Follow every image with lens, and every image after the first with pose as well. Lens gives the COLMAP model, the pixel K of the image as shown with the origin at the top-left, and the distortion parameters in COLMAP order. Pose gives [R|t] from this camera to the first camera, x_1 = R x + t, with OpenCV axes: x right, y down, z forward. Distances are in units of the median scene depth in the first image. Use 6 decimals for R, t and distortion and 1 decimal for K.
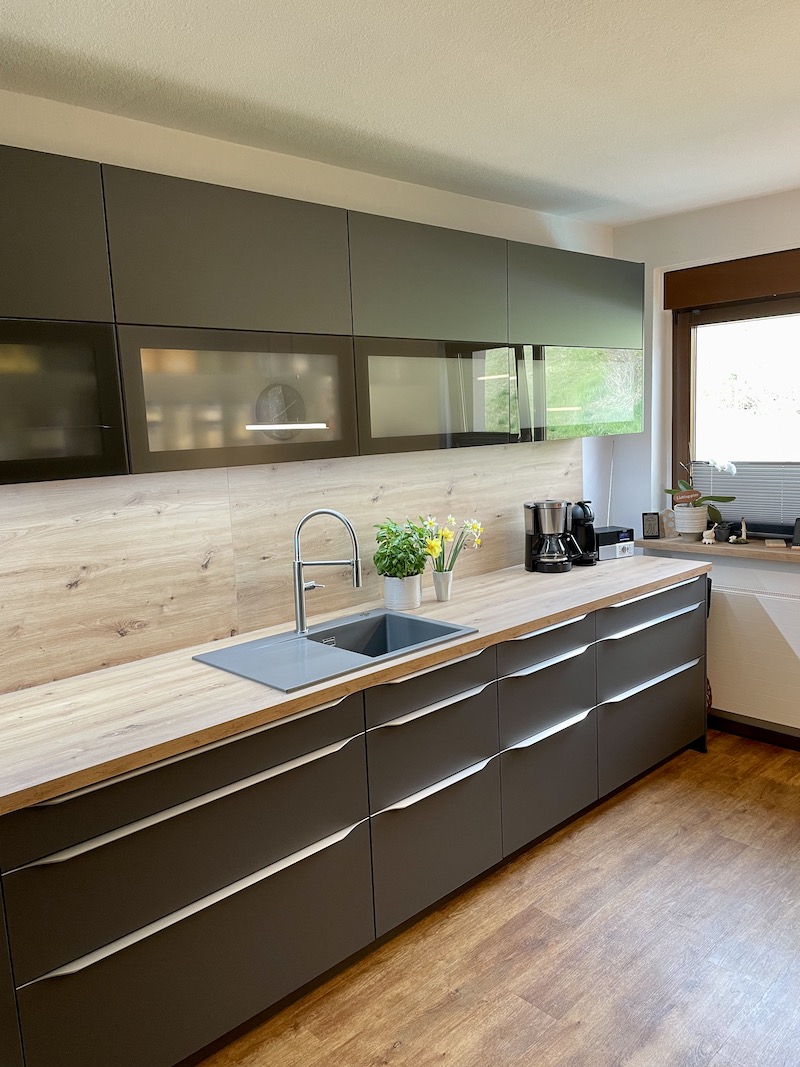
lens RADIAL K [[807.6, 0, 398.5], [0, 807.6, 537.2], [0, 0, 1]] dist [0.064677, -0.076358]
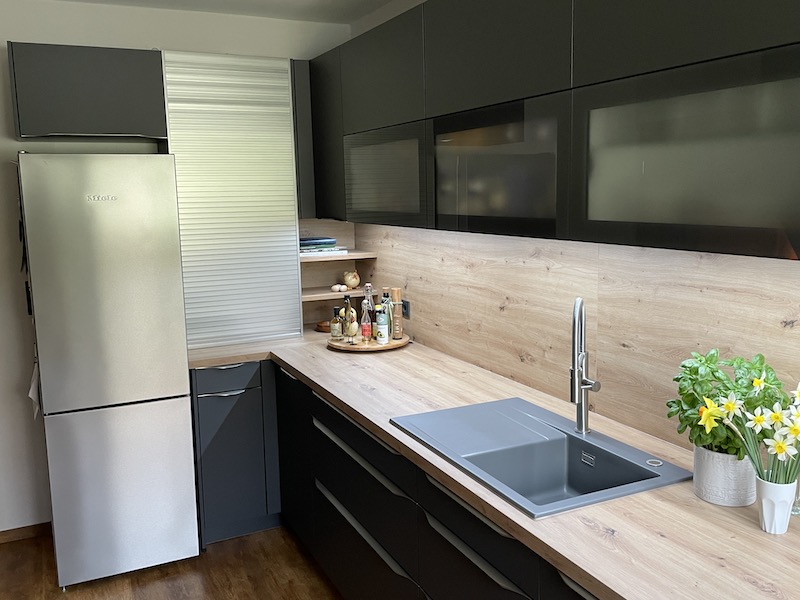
lens RADIAL K [[731.3, 0, 398.5], [0, 731.3, 298.3], [0, 0, 1]] dist [0.007780, -0.000265]
pose [[-0.323547, 0.190431, -0.926851, 0.715287], [-0.097582, 0.967600, 0.232867, -0.206477], [0.941167, 0.165788, -0.294481, 1.116826]]
